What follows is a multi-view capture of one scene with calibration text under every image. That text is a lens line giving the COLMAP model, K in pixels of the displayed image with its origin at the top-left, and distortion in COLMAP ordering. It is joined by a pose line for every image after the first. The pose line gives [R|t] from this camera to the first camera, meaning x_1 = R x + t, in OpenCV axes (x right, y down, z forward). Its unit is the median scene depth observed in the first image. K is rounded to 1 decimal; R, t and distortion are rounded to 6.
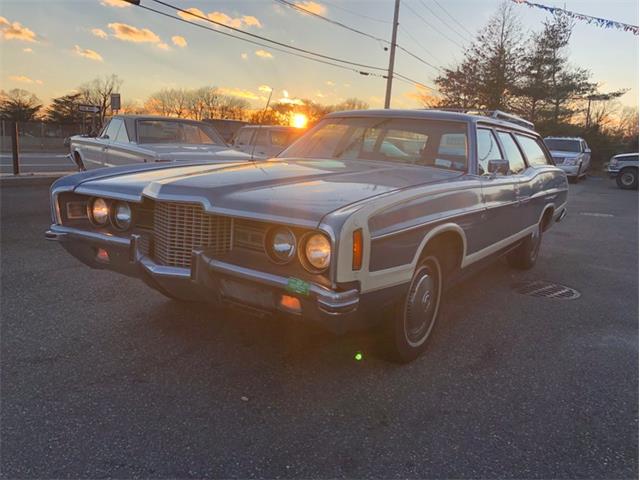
lens RADIAL K [[523.4, 0, 321.3], [0, 523.4, 235.7], [0, 0, 1]] dist [0.023098, -0.005508]
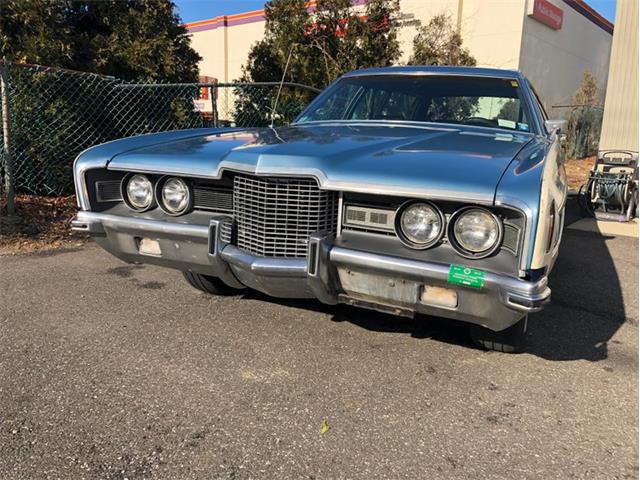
lens RADIAL K [[523.0, 0, 320.0], [0, 523.0, 240.0], [0, 0, 1]] dist [0.022169, 0.002764]
pose [[0.987968, -0.049473, 0.146529, -0.274238], [0.040286, 0.997071, 0.065018, -0.014139], [-0.149316, -0.058333, 0.987067, 0.175356]]
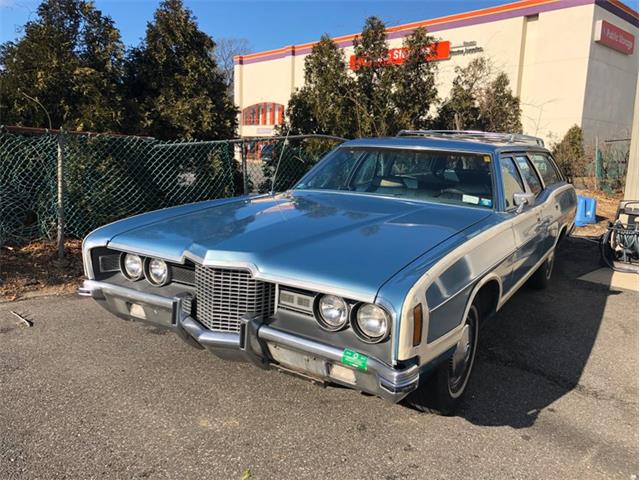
lens RADIAL K [[523.4, 0, 321.3], [0, 523.4, 235.7], [0, 0, 1]] dist [0.023098, -0.005508]
pose [[0.999569, -0.018877, 0.022483, -0.090822], [0.018461, 0.999657, 0.018597, -0.113344], [-0.022826, -0.018174, 0.999574, 0.011679]]
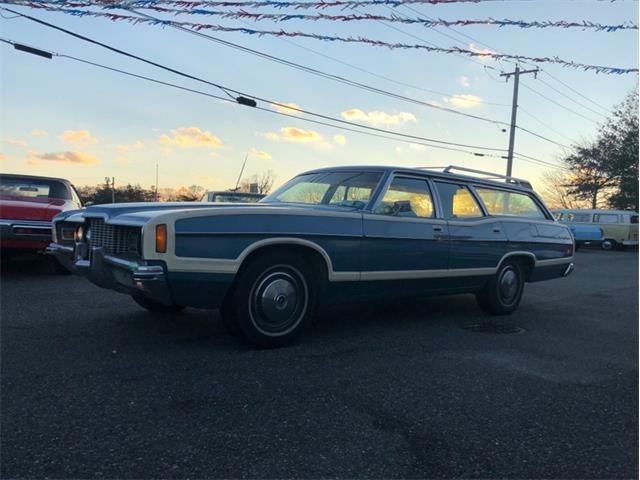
lens RADIAL K [[518.1, 0, 320.0], [0, 518.1, 240.0], [0, 0, 1]] dist [0.096276, -0.111169]
pose [[0.957789, -0.003339, -0.287452, 0.633764], [-0.041777, 0.987700, -0.150674, 0.161357], [0.284420, 0.156322, 0.945869, -0.182122]]
